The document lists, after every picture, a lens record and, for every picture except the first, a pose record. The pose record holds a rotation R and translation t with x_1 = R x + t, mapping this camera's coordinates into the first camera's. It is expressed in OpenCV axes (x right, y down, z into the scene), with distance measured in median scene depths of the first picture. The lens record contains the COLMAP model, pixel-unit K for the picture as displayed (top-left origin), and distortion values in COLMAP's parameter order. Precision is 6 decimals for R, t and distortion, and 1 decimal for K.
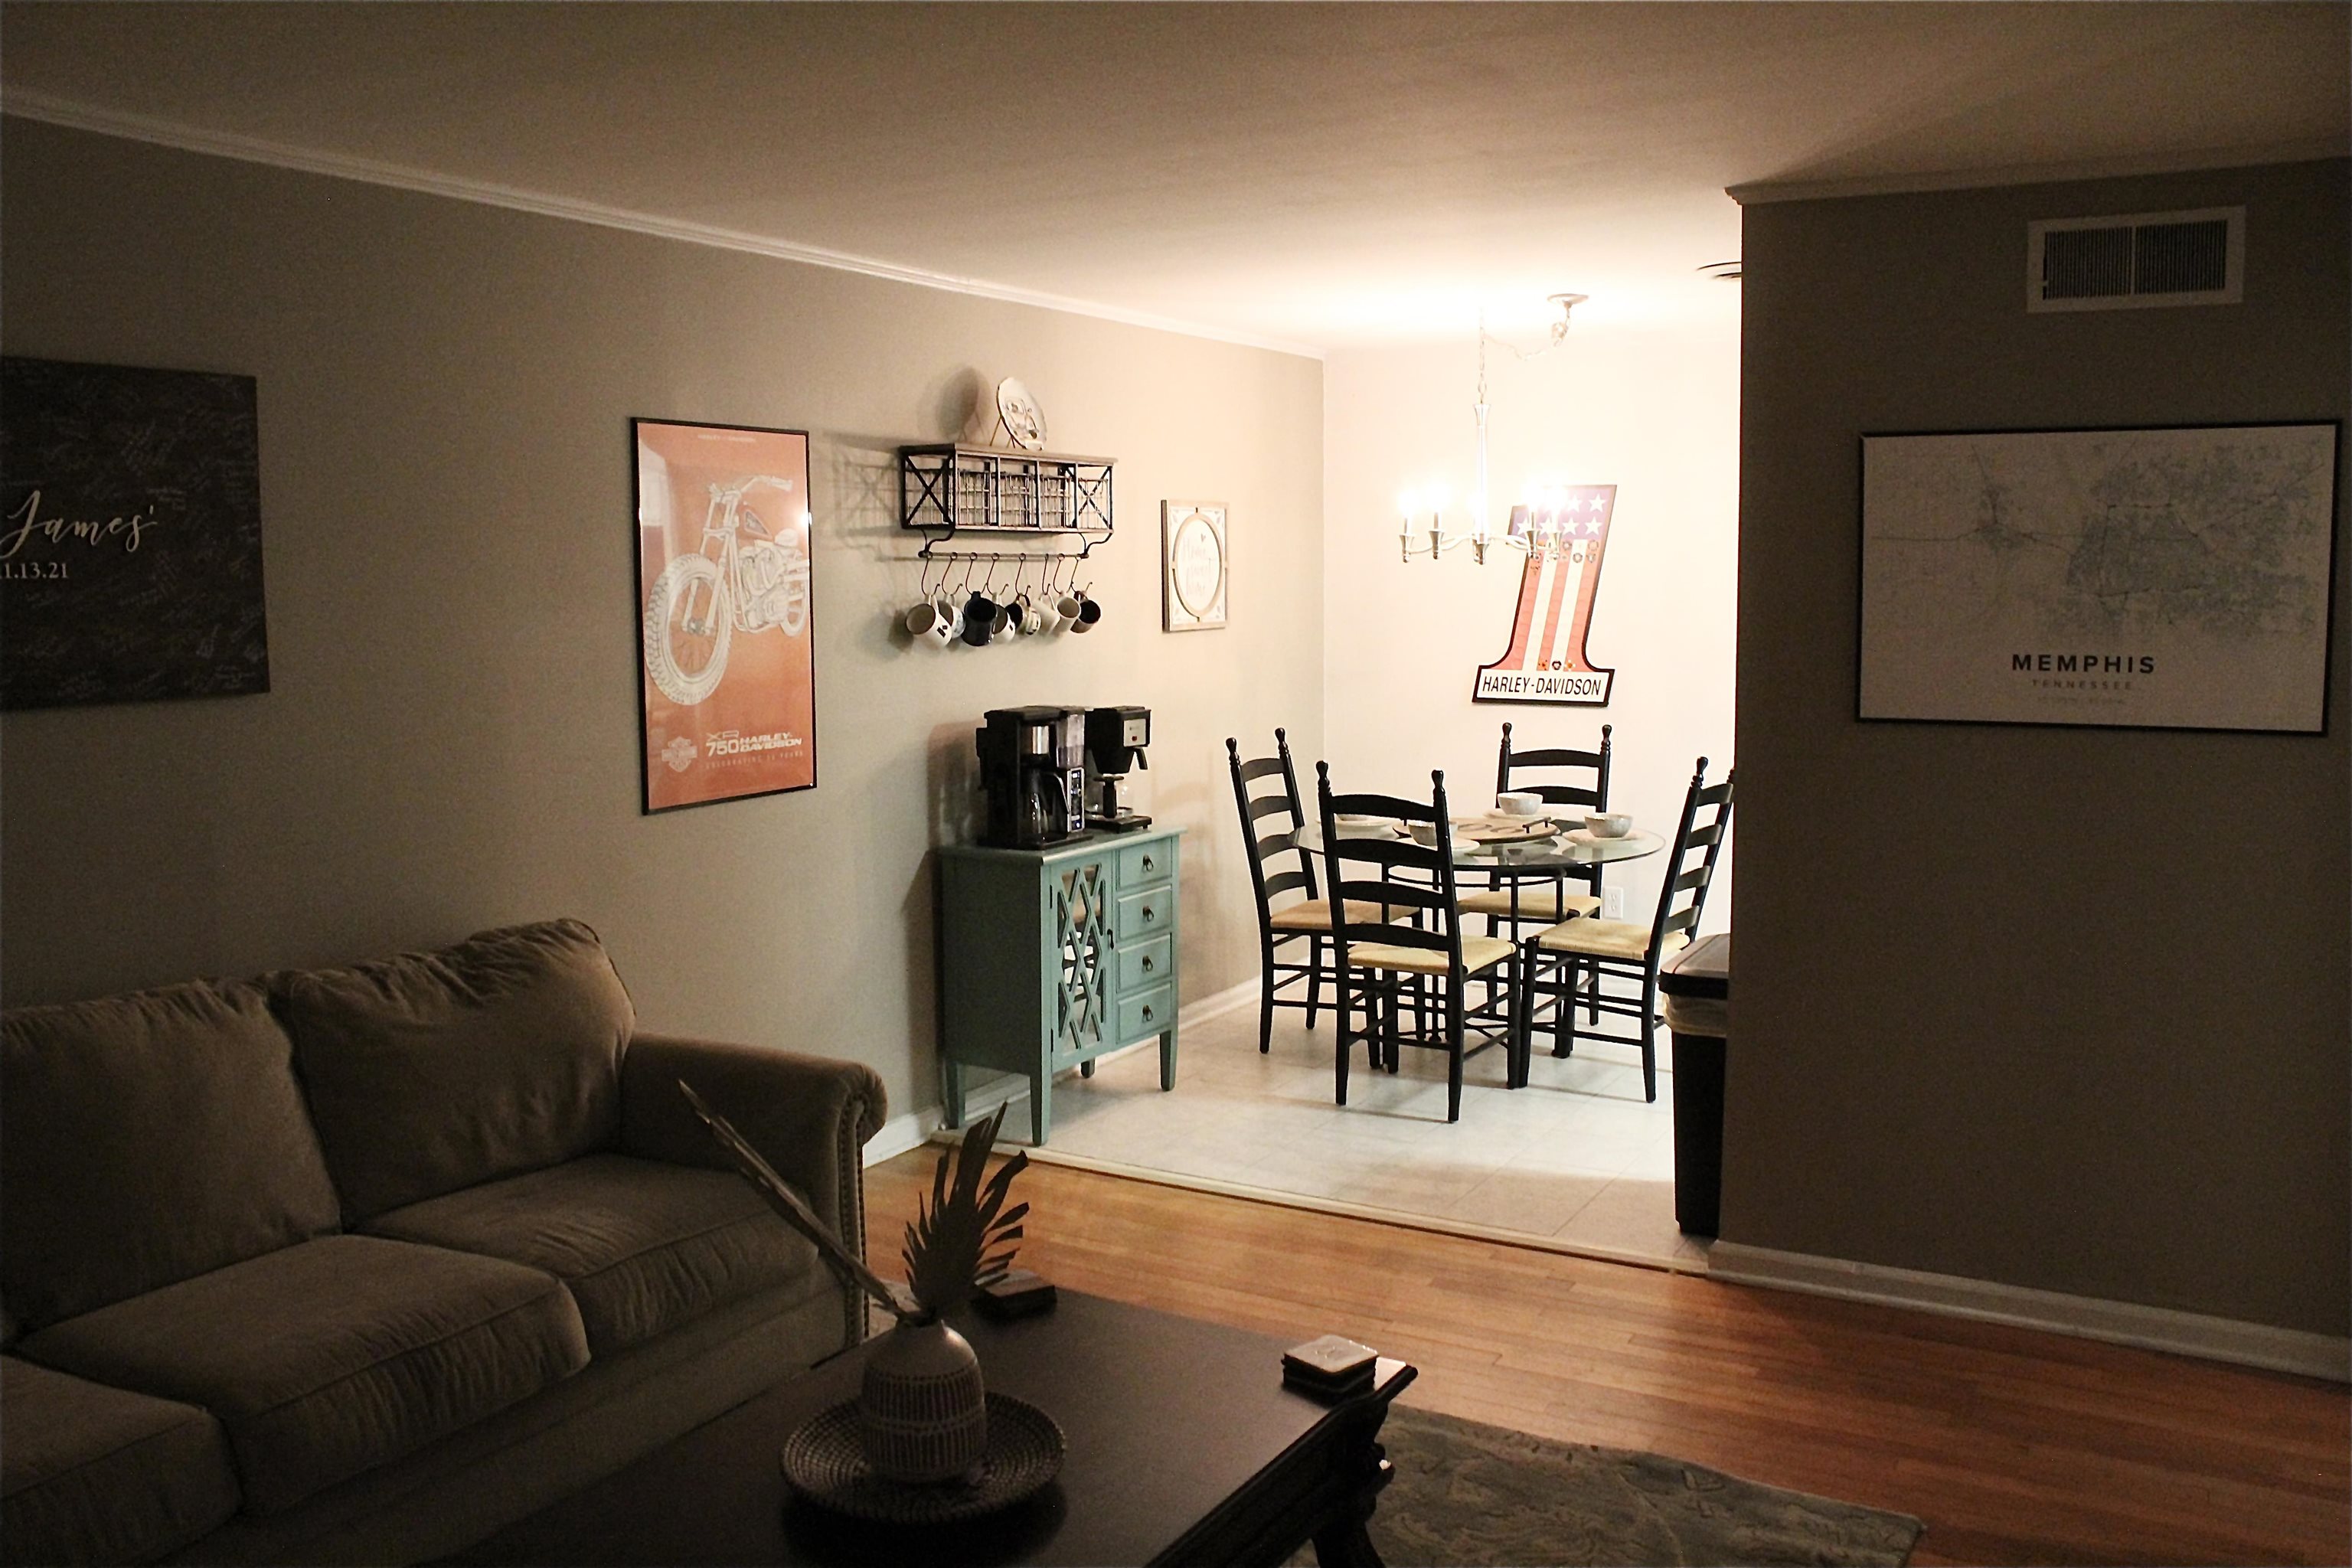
lens RADIAL K [[1974.7, 0, 1176.0], [0, 1974.7, 784.0], [0, 0, 1]] dist [-0.171588, 0.195371]
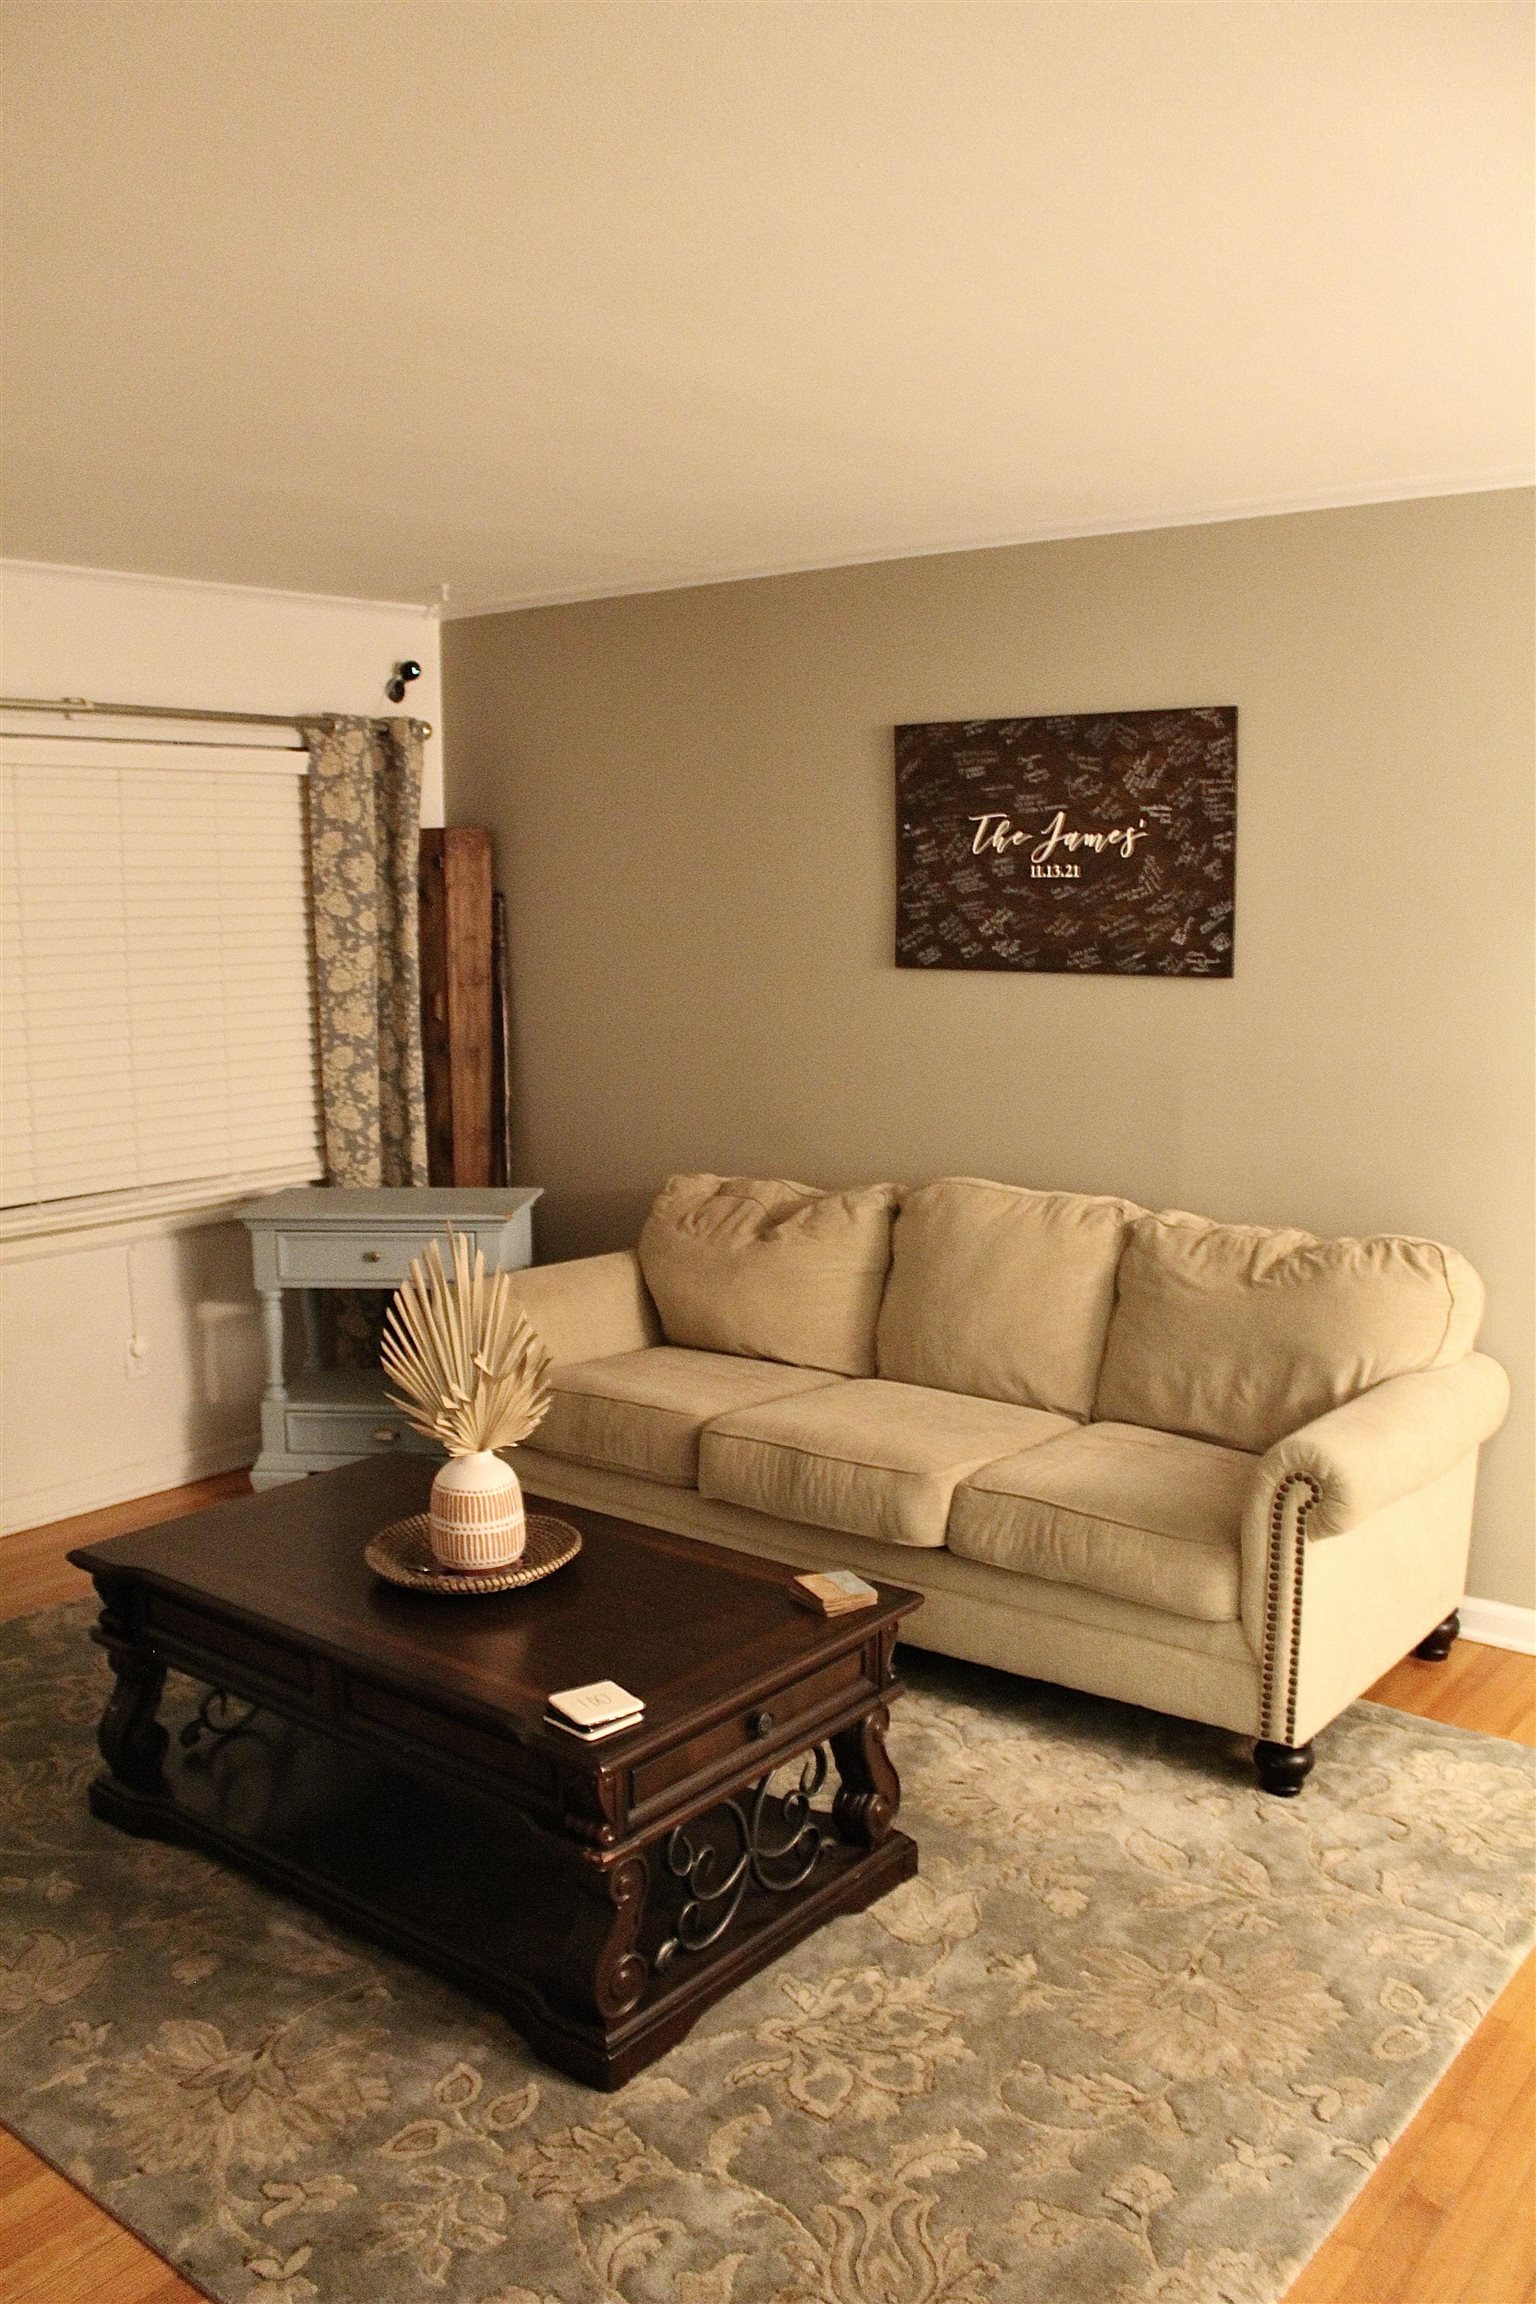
lens RADIAL K [[1934.4, 0, 768.0], [0, 1934.4, 1152.0], [0, 0, 1]] dist [-0.171588, 0.195371]
pose [[-0.130640, 0.148667, -0.980220, 0.743060], [-0.100097, 0.981663, 0.162227, -0.108577], [0.986364, 0.119311, -0.113364, 0.903098]]
